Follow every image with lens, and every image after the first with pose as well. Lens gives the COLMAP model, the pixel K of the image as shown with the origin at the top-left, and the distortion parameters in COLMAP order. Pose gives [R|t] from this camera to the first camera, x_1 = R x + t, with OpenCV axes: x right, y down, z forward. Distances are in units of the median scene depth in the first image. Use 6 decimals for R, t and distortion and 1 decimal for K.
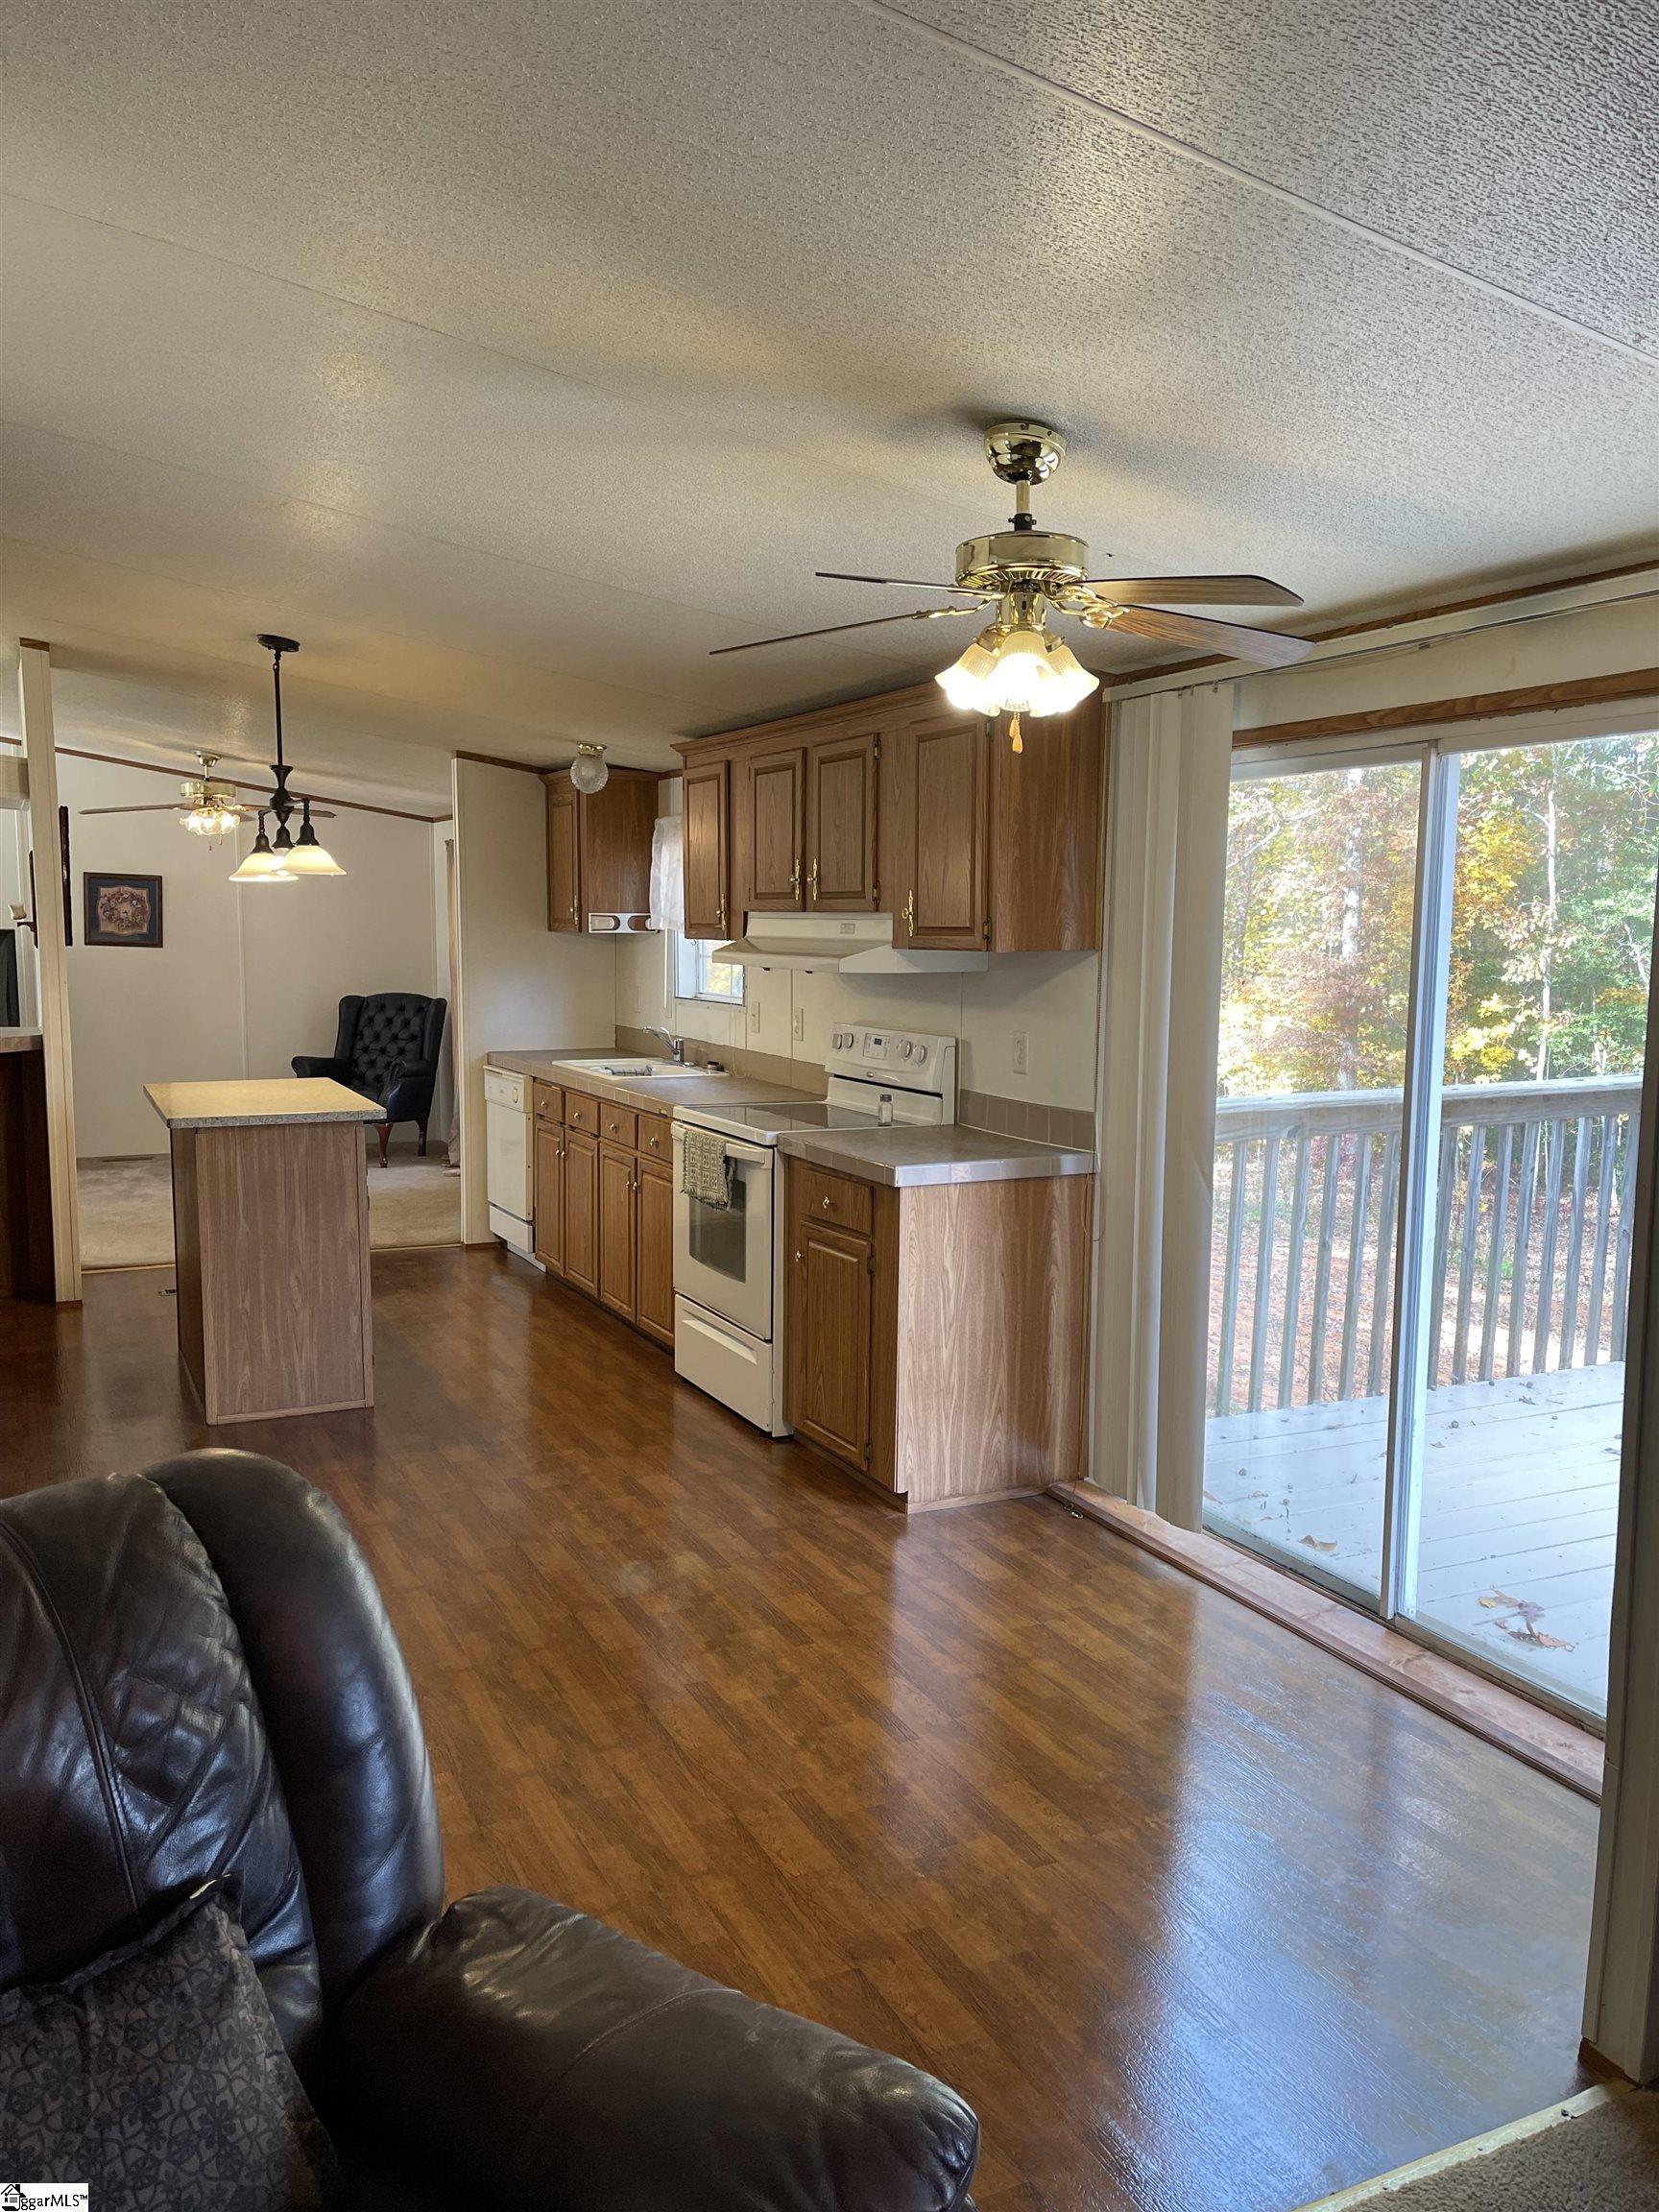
lens RADIAL K [[1687.4, 0, 871.9], [0, 1687.4, 1191.2], [0, 0, 1]] dist [0.058917, -0.072644]
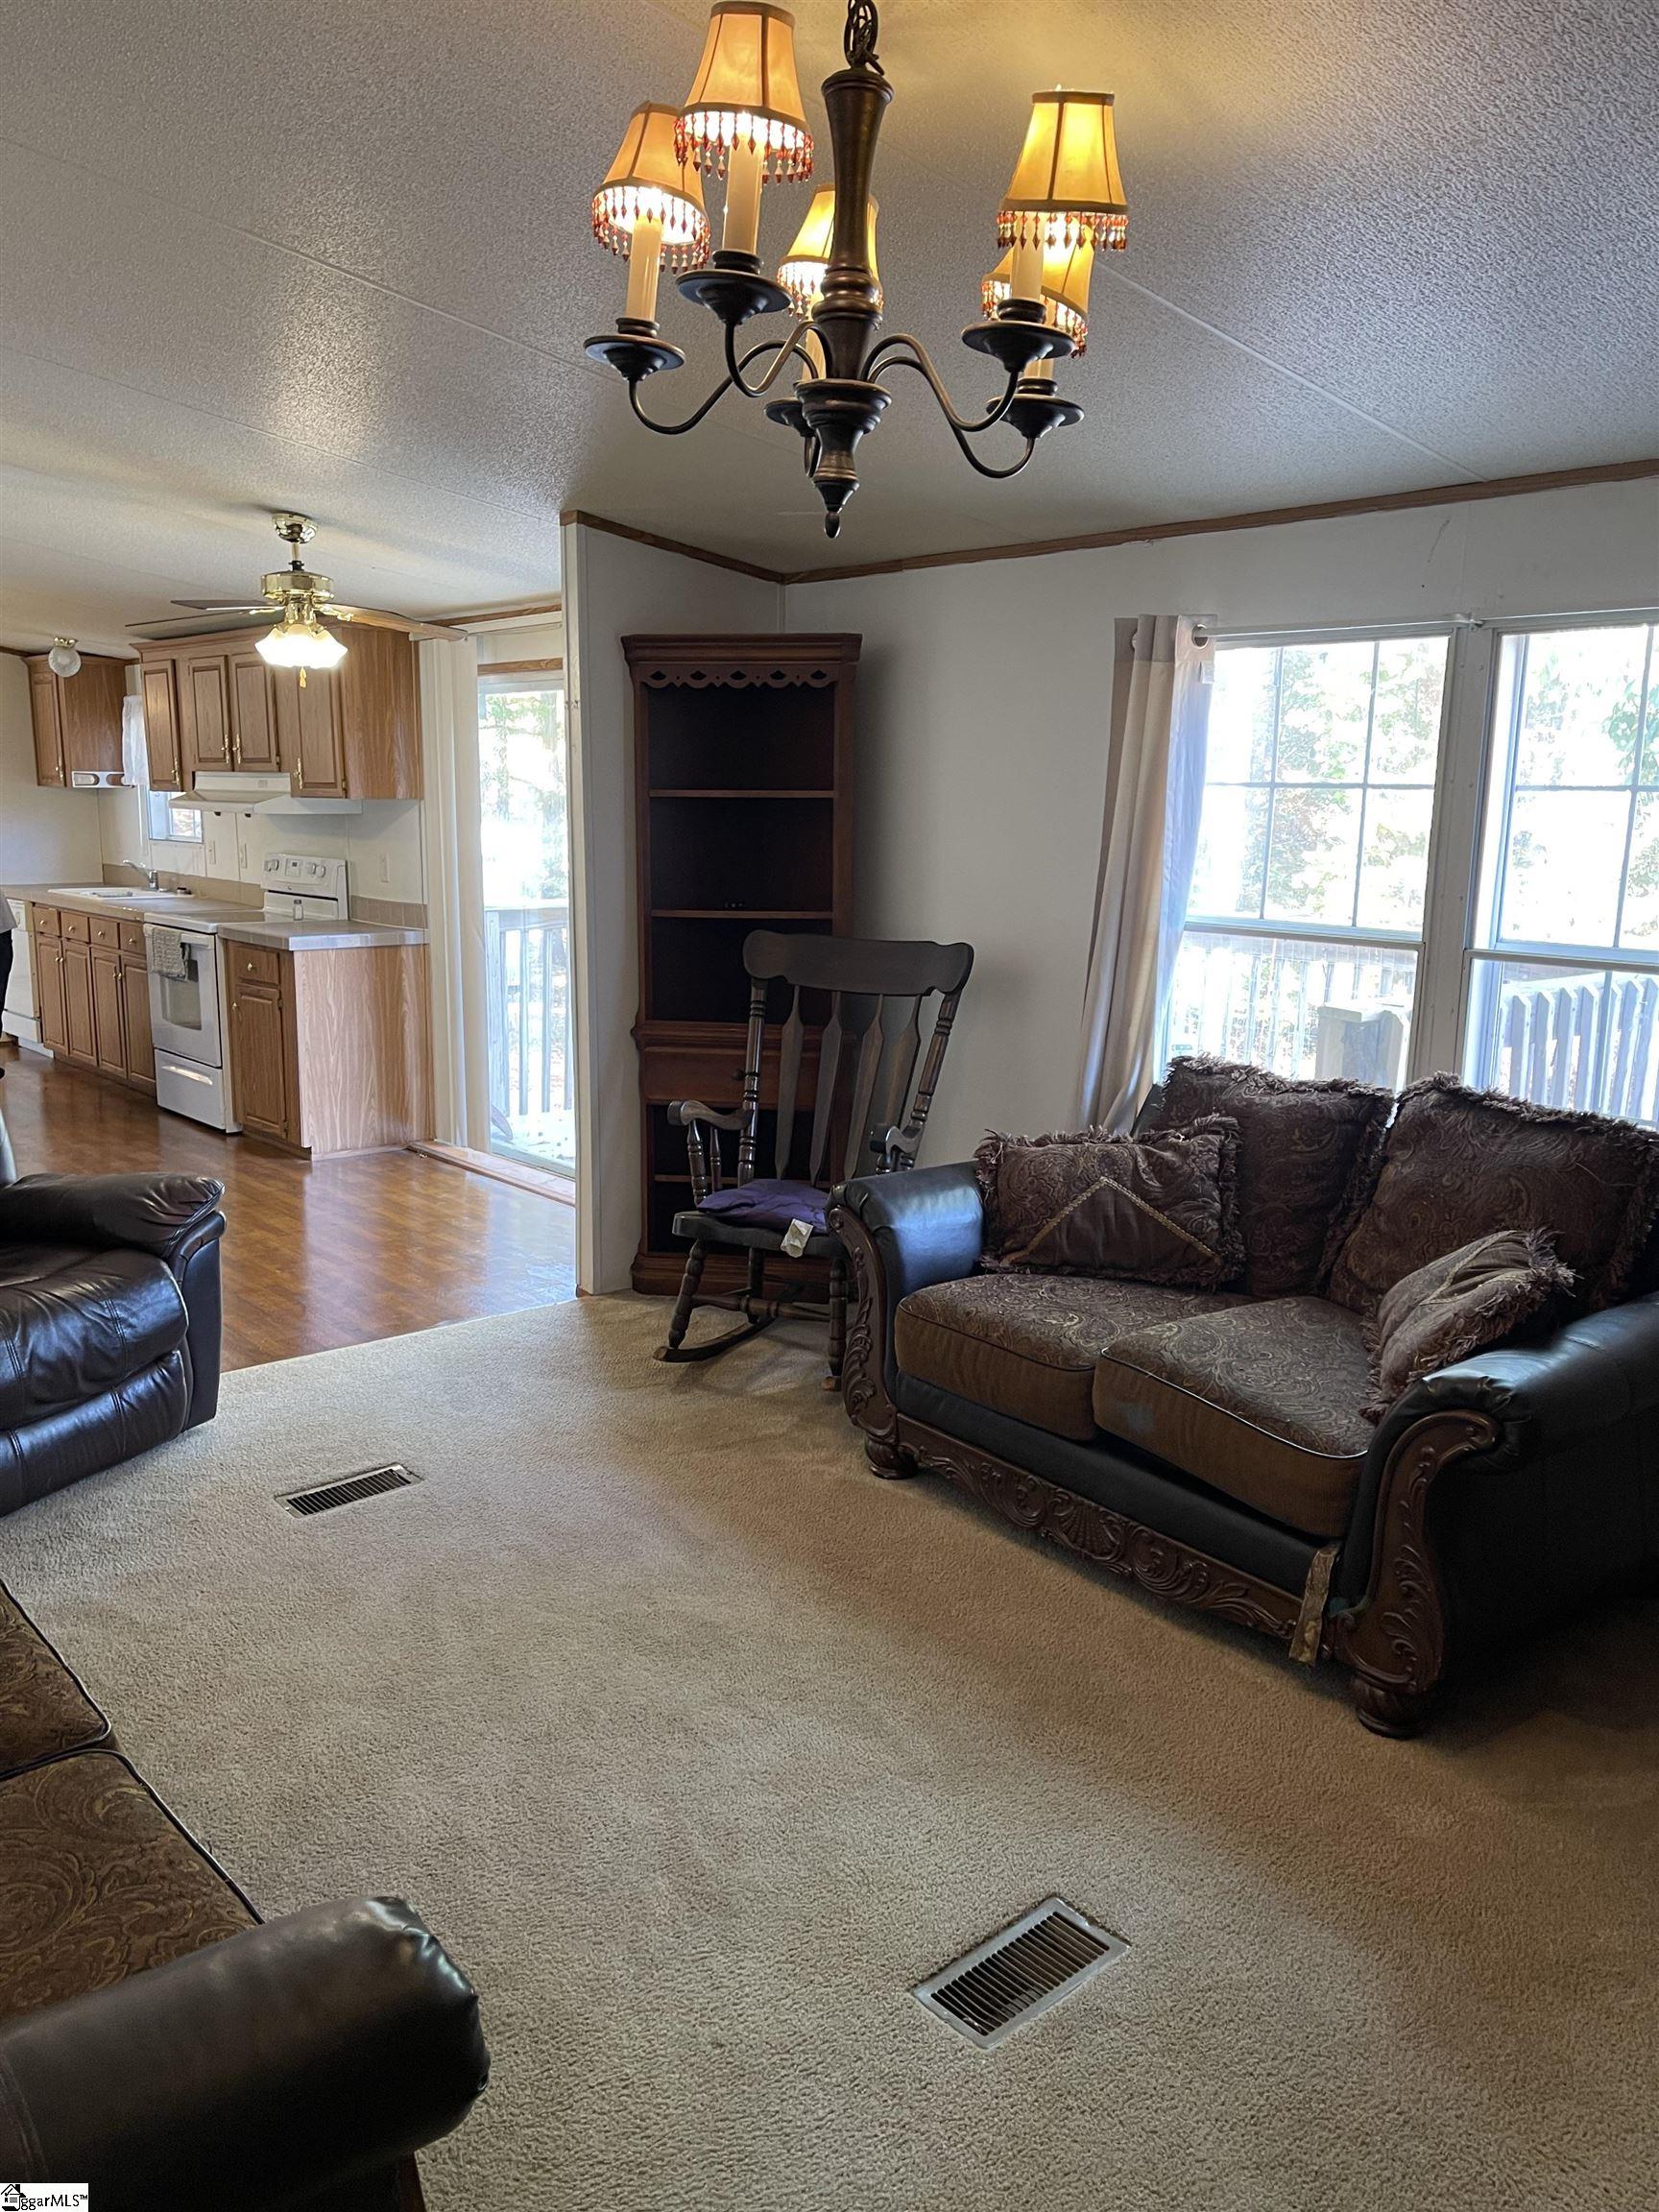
lens RADIAL K [[1687.4, 0, 827.3], [0, 1687.4, 1158.1], [0, 0, 1]] dist [0.058917, -0.072644]
pose [[0.971613, -0.048341, 0.231582, 0.106265], [0.034509, 0.997391, 0.063412, 0.091649], [-0.234044, -0.053621, 0.970746, -0.562968]]
